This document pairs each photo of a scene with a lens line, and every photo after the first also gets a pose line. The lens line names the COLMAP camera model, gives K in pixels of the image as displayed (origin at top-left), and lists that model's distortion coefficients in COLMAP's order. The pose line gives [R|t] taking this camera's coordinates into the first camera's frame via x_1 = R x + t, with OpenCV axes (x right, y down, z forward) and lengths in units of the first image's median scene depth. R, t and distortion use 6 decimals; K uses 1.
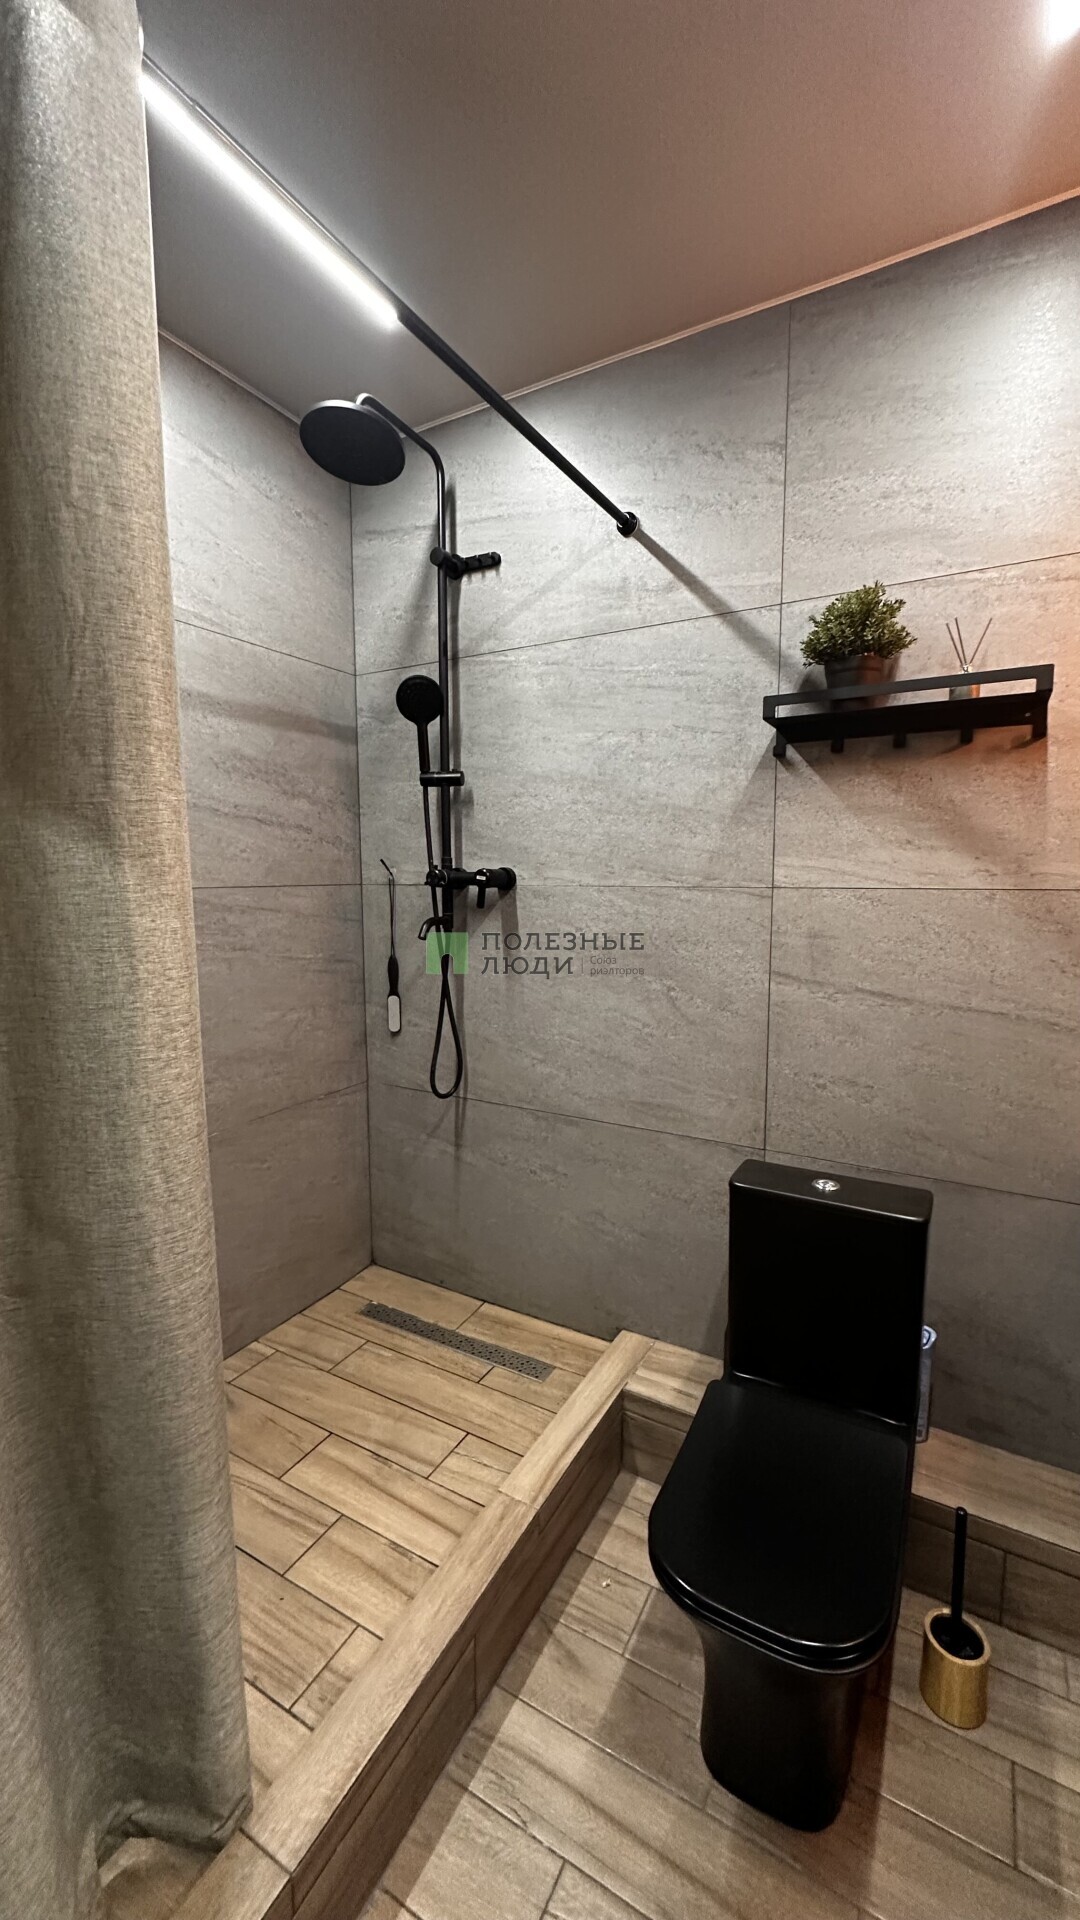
lens RADIAL K [[768.8, 0, 542.1], [0, 768.8, 957.6], [0, 0, 1]] dist [-0.001875, 0.000975]
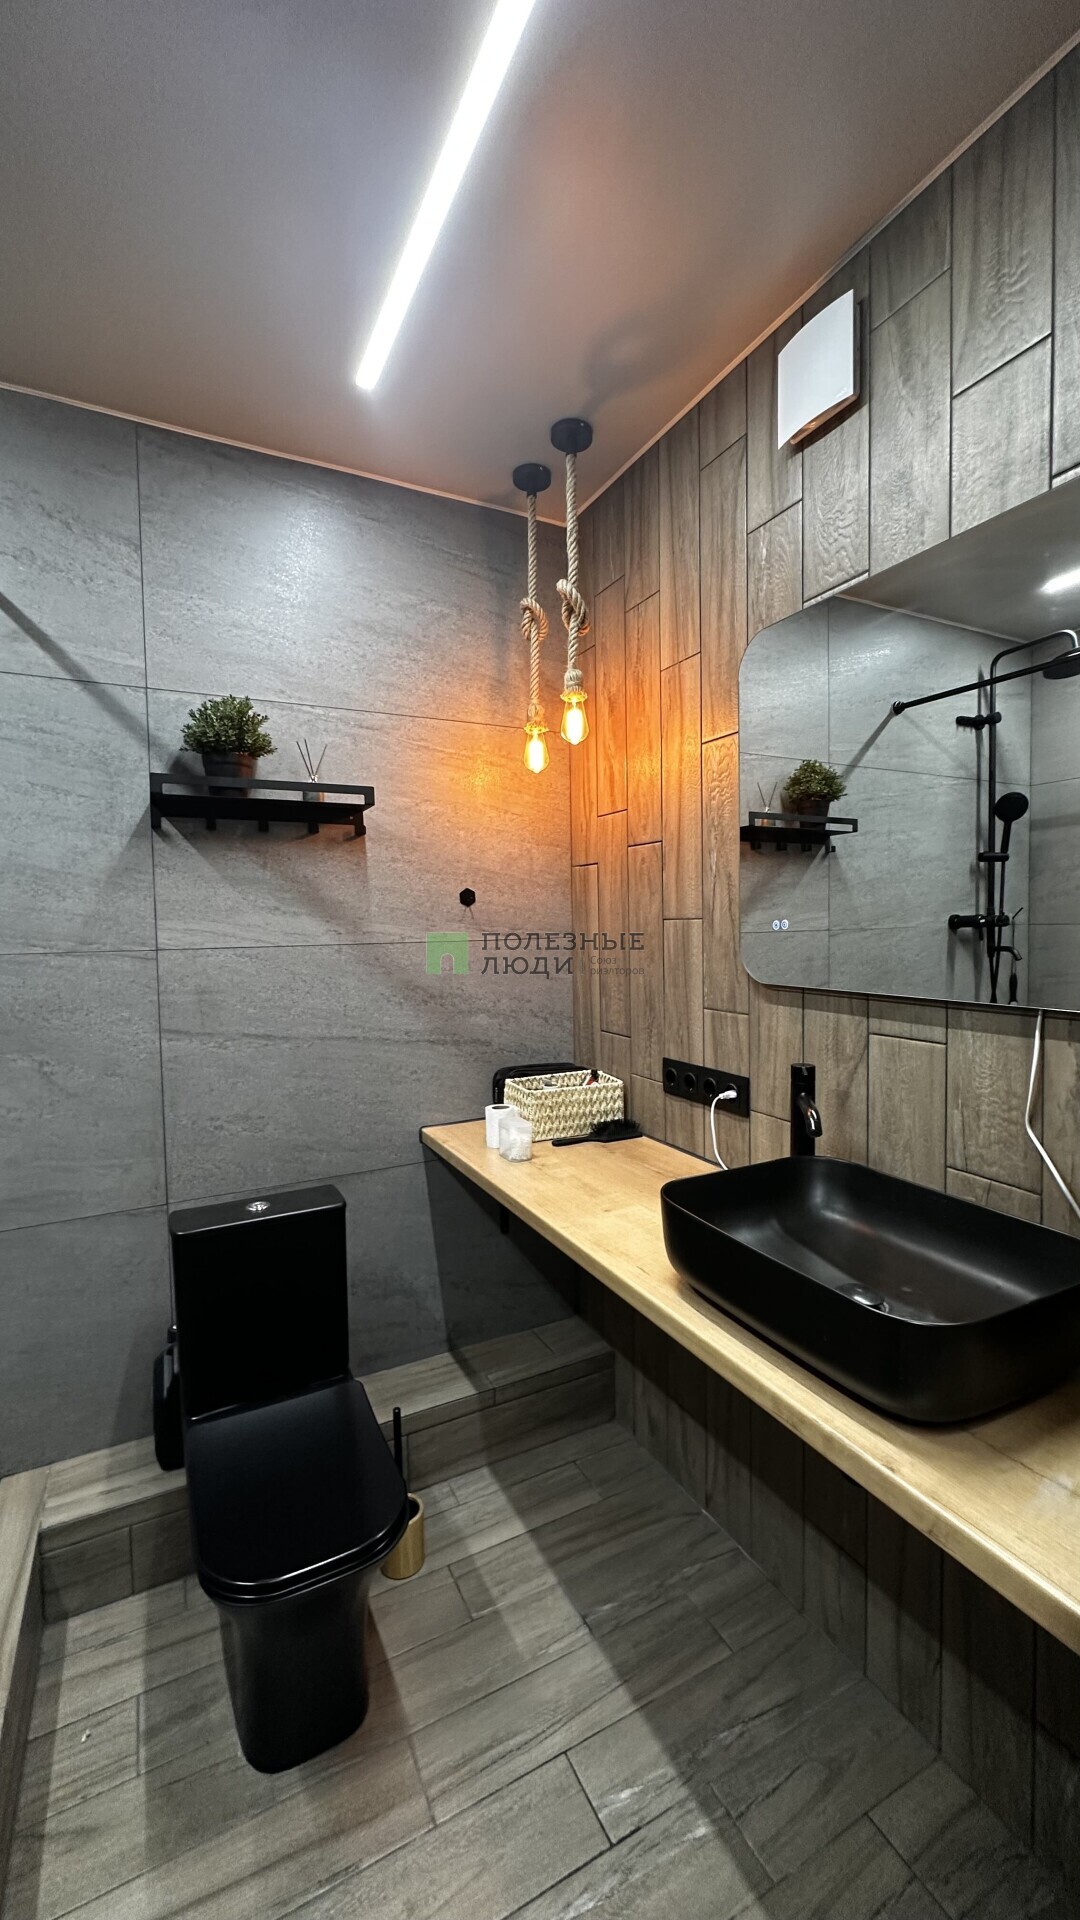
lens RADIAL K [[768.8, 0, 542.1], [0, 768.8, 957.6], [0, 0, 1]] dist [-0.001875, 0.000975]
pose [[0.547331, -0.044788, 0.835717, -0.303471], [0.109173, 0.993855, -0.018237, -0.004168], [-0.829765, 0.101219, 0.548857, -0.013524]]
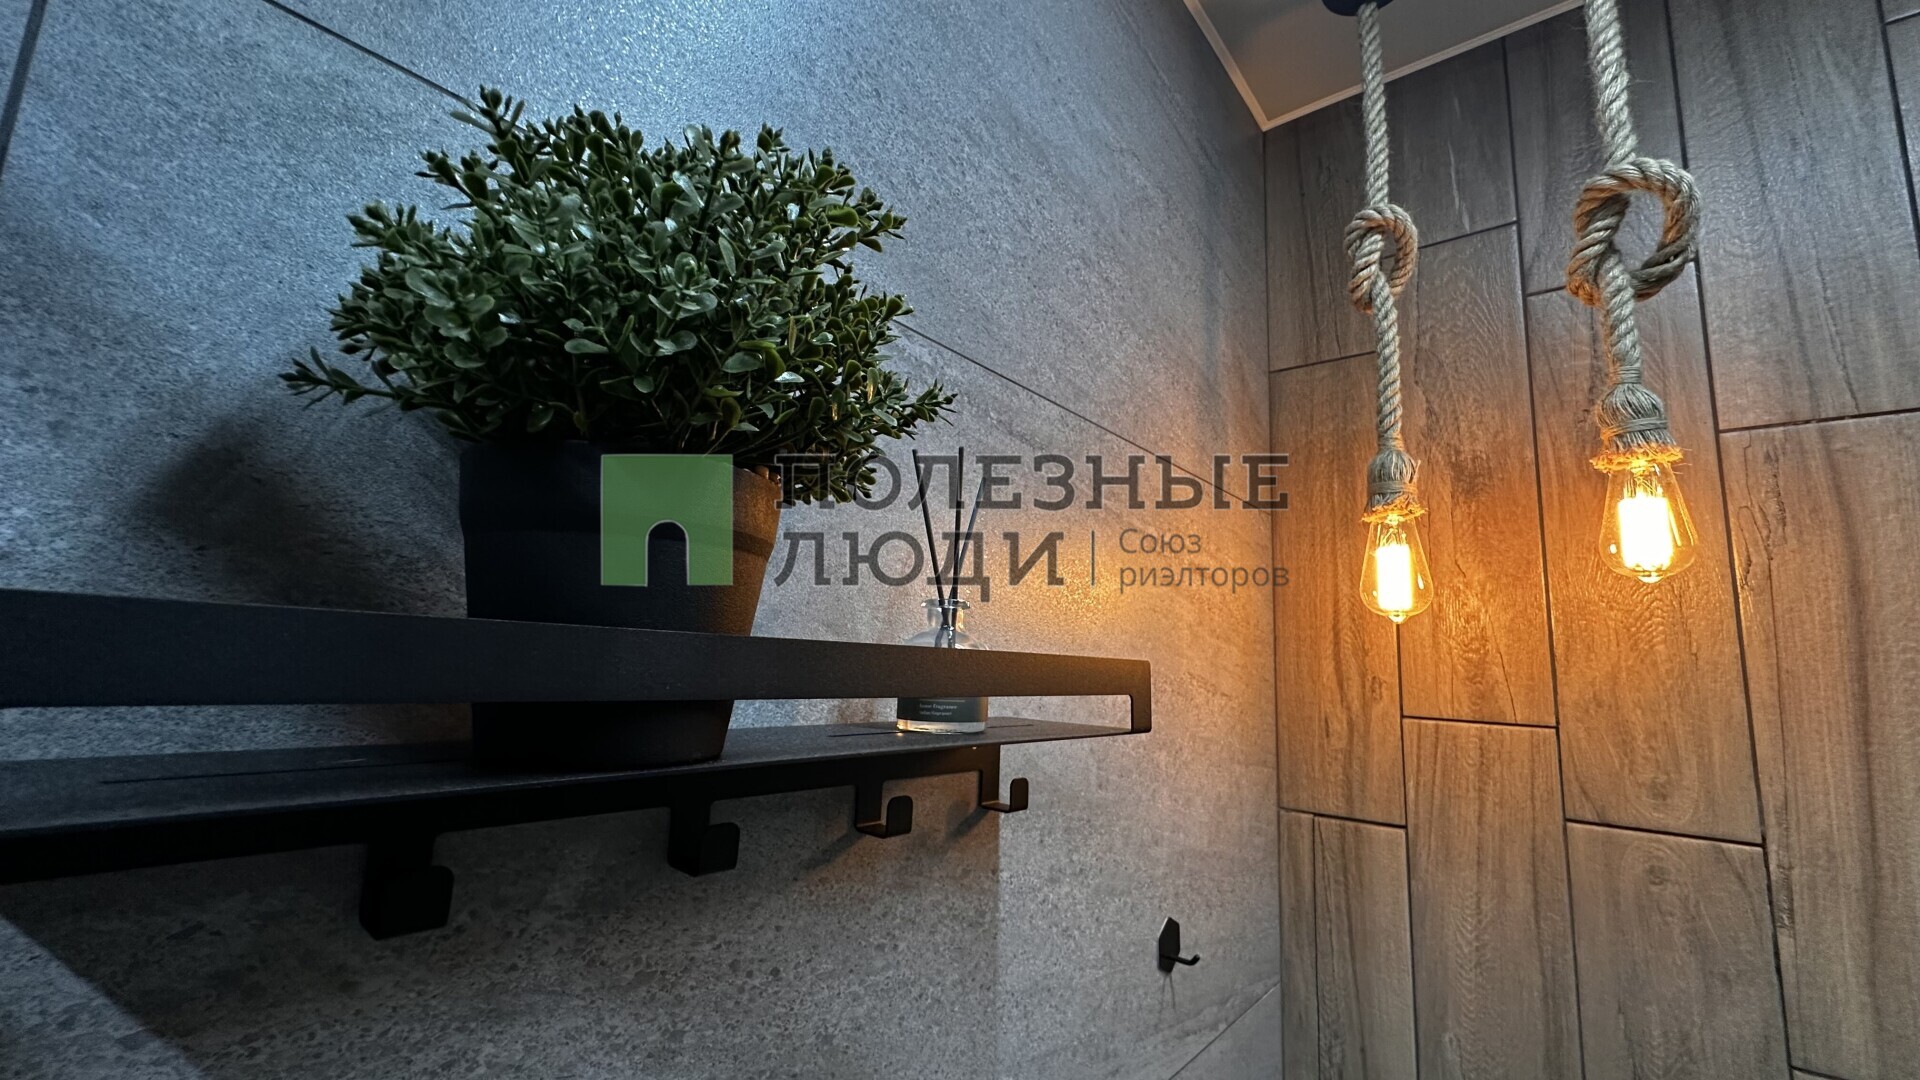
lens RADIAL K [[768.8, 0, 954.0], [0, 768.8, 534.5], [0, 0, 1]] dist [-0.001875, 0.000975]
pose [[0.169352, 0.171718, 0.970481, 0.220644], [0.068716, 0.980250, -0.185438, -0.306433], [-0.983157, 0.098092, 0.154207, 0.829401]]
